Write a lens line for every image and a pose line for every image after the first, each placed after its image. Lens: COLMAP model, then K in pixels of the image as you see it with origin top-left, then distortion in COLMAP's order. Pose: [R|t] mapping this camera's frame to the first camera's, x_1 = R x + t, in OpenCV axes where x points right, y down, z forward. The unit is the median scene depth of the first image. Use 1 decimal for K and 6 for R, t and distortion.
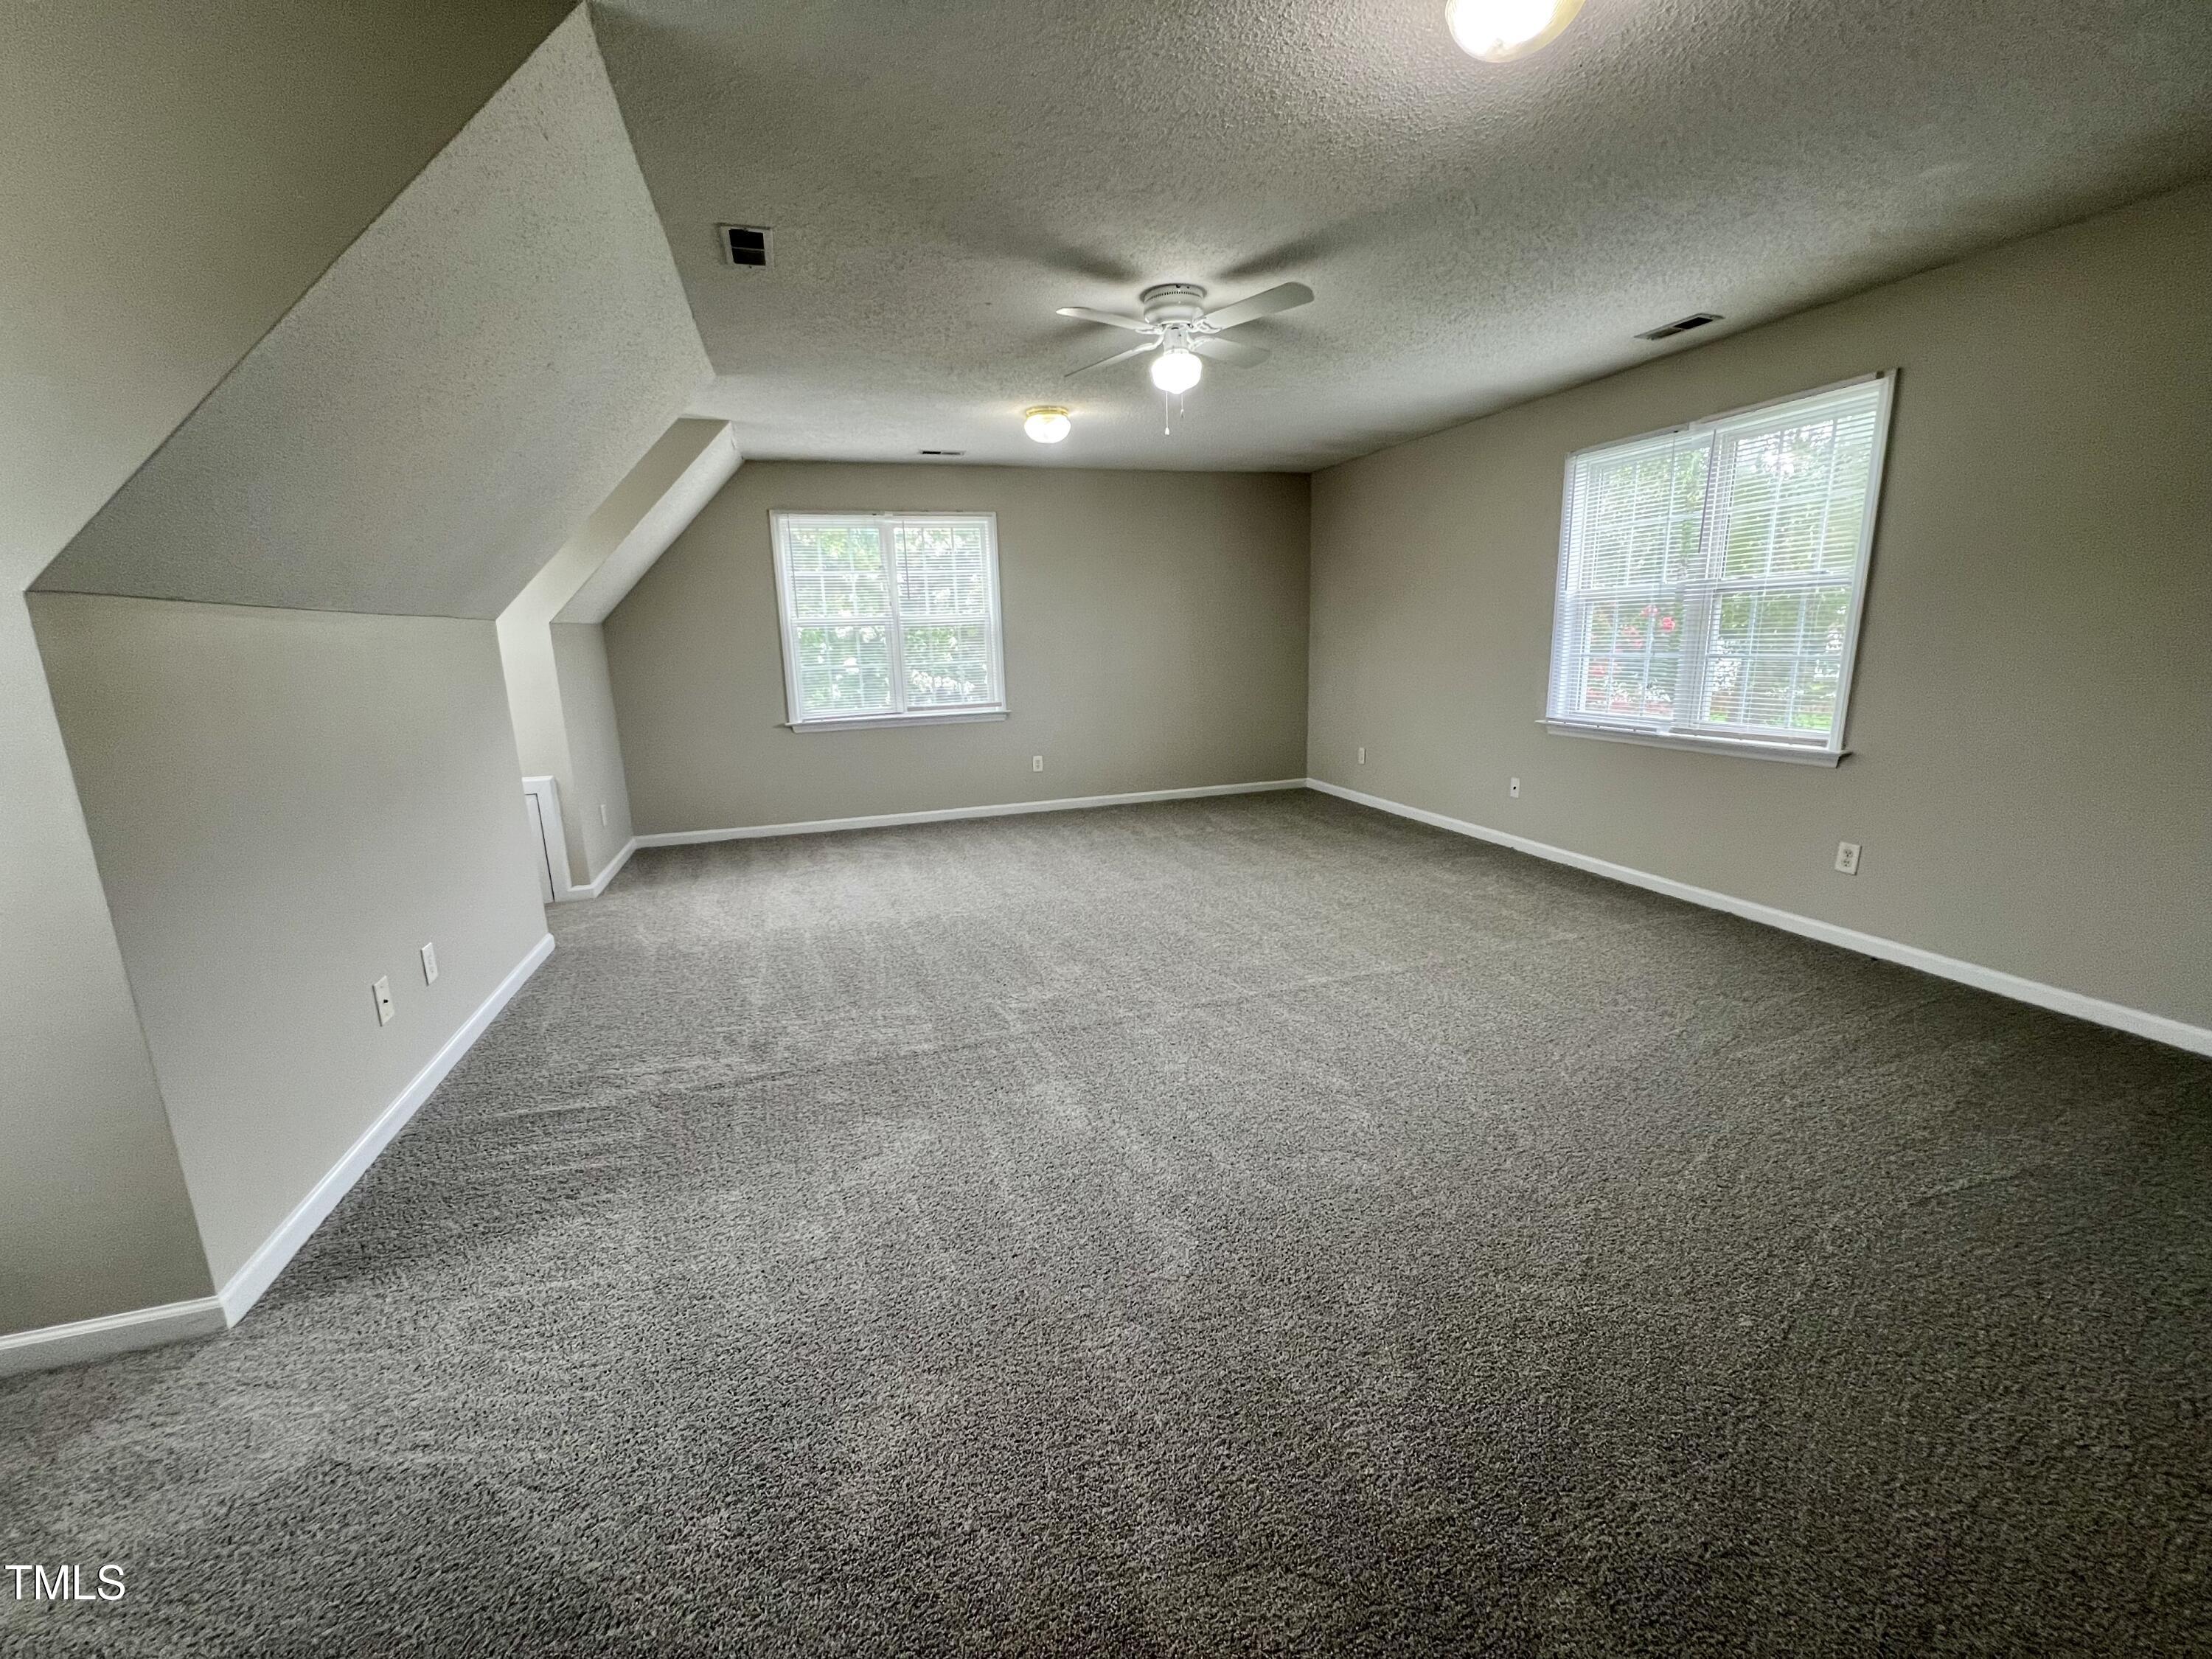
lens RADIAL K [[888.7, 0, 1102.7], [0, 888.7, 823.4], [0, 0, 1]] dist [0.001780, 0.000416]
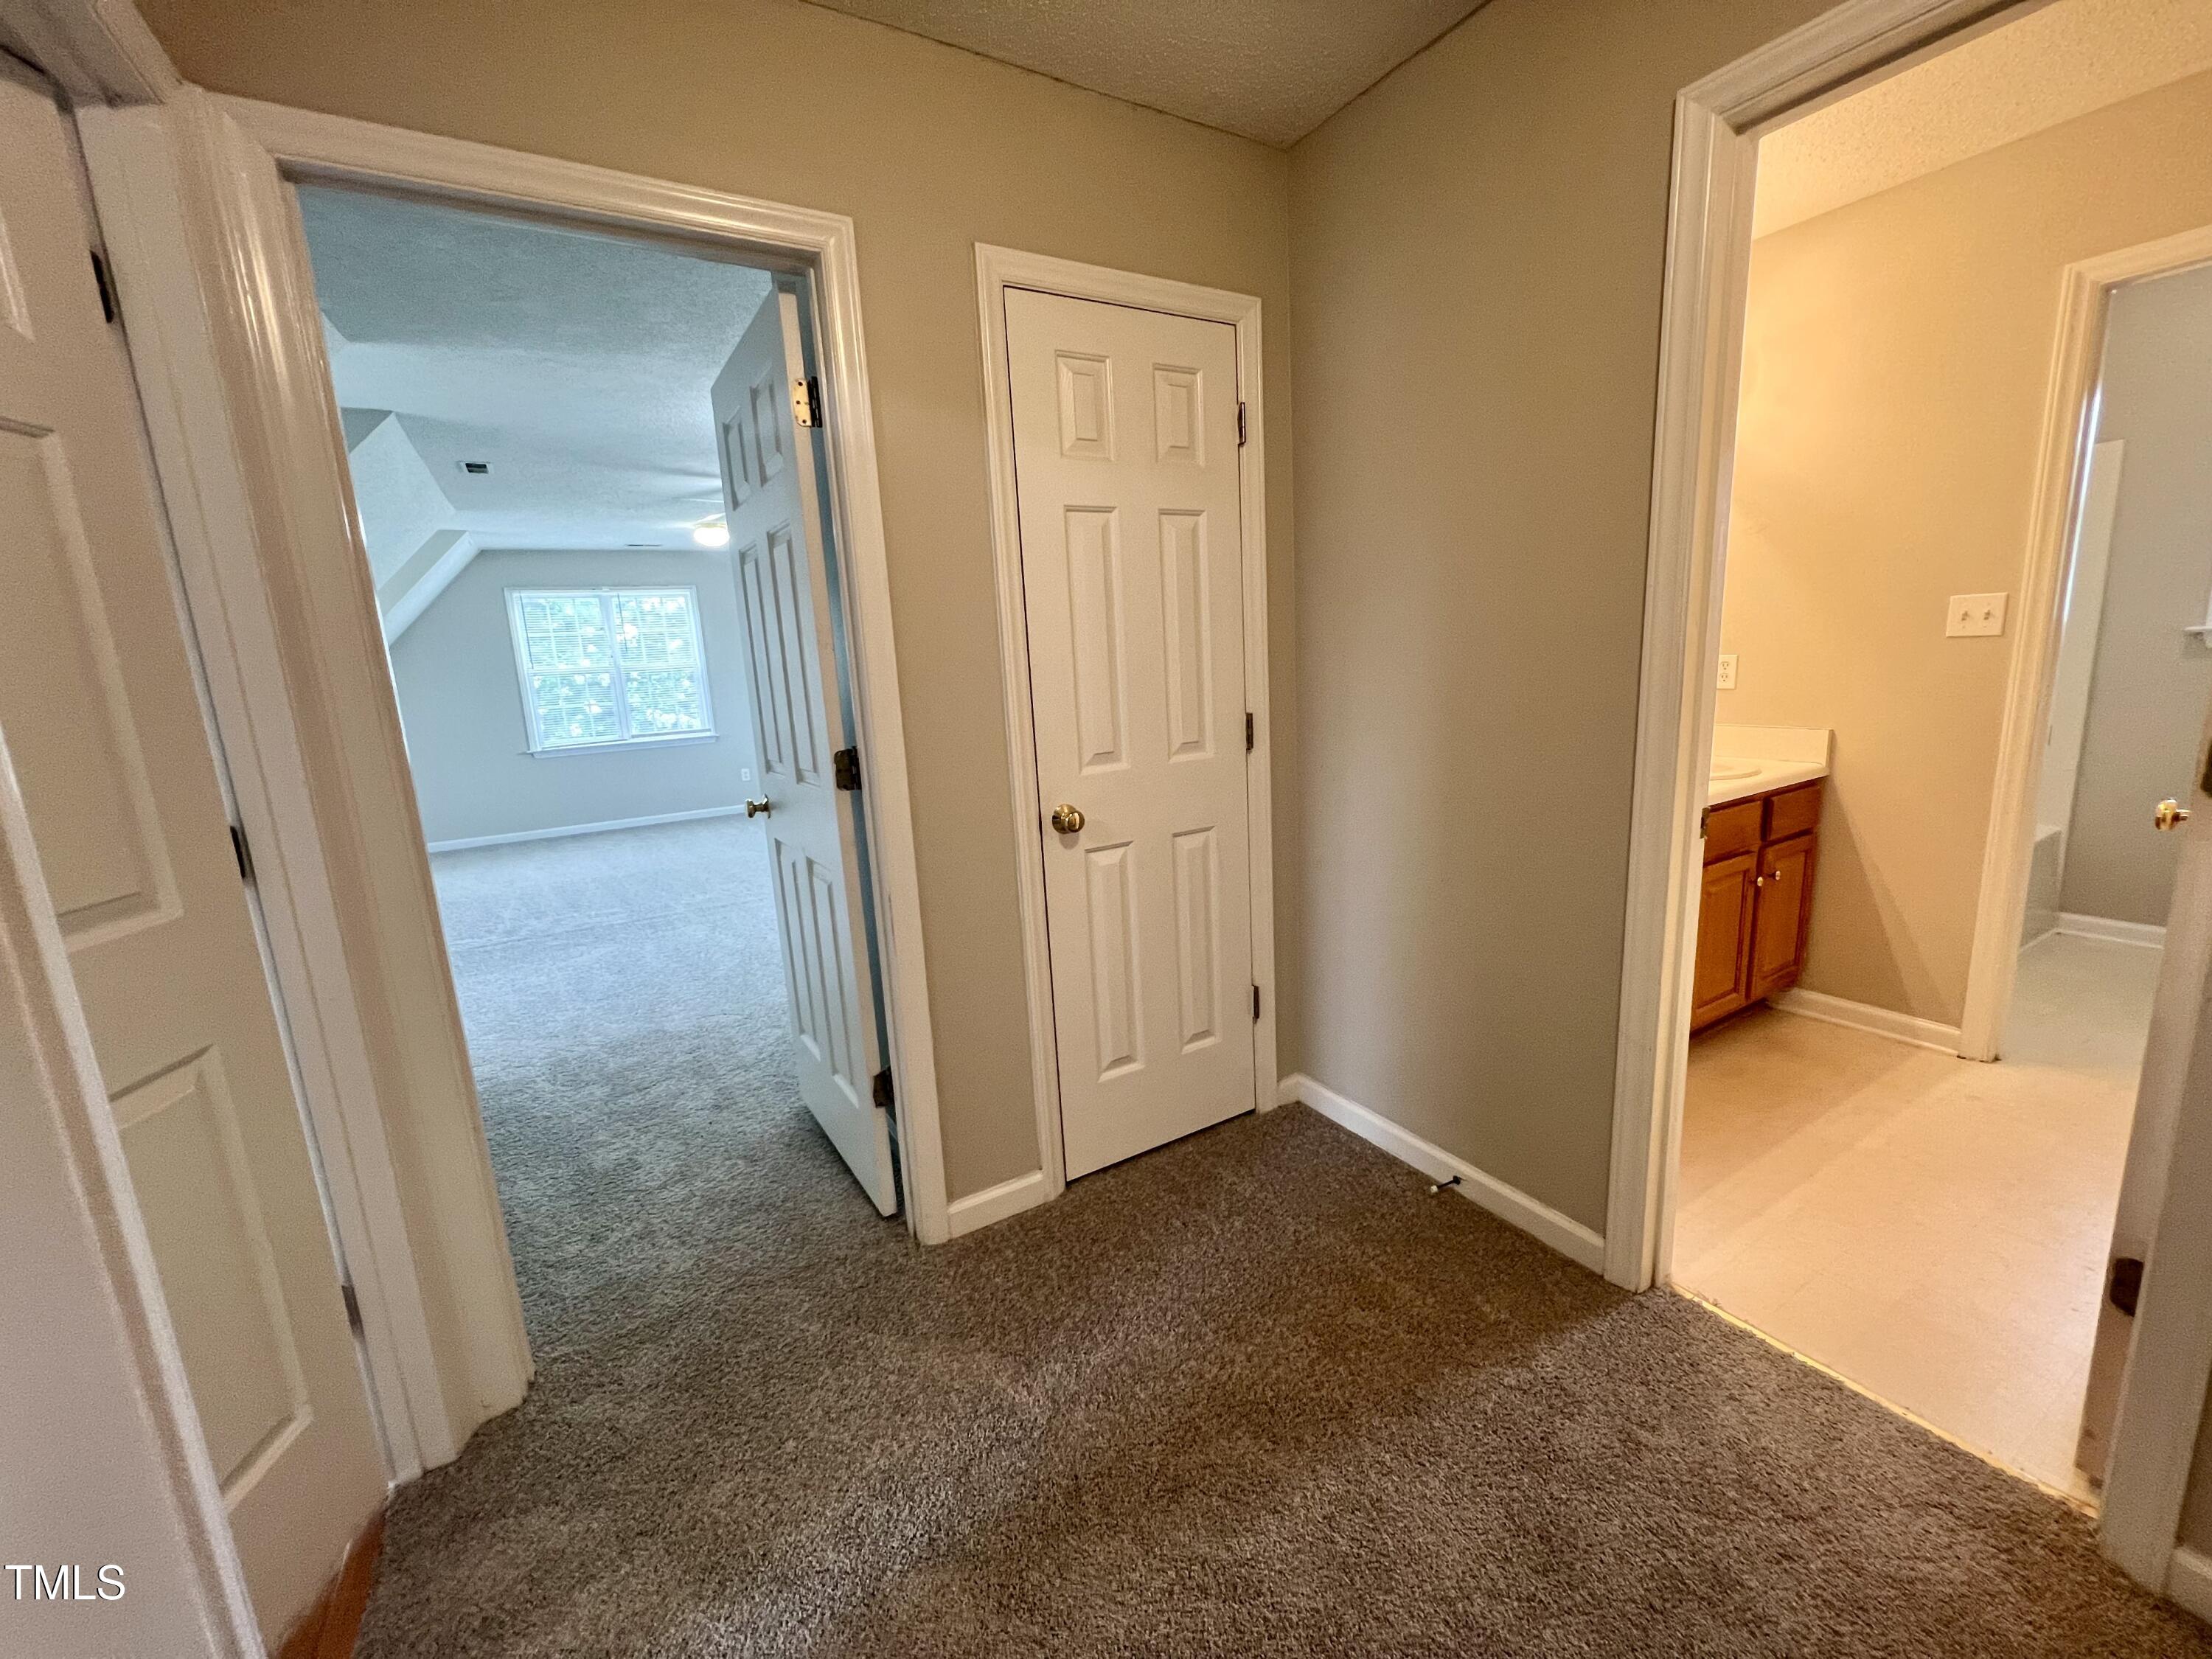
lens RADIAL K [[892.5, 0, 1102.6], [0, 892.5, 827.6], [0, 0, 1]] dist [0.000450, 0.000279]
pose [[0.975168, -0.064112, 0.211982, 0.171811], [0.071554, 0.997054, -0.027614, 0.092152], [-0.209587, 0.042097, 0.976883, -0.423035]]
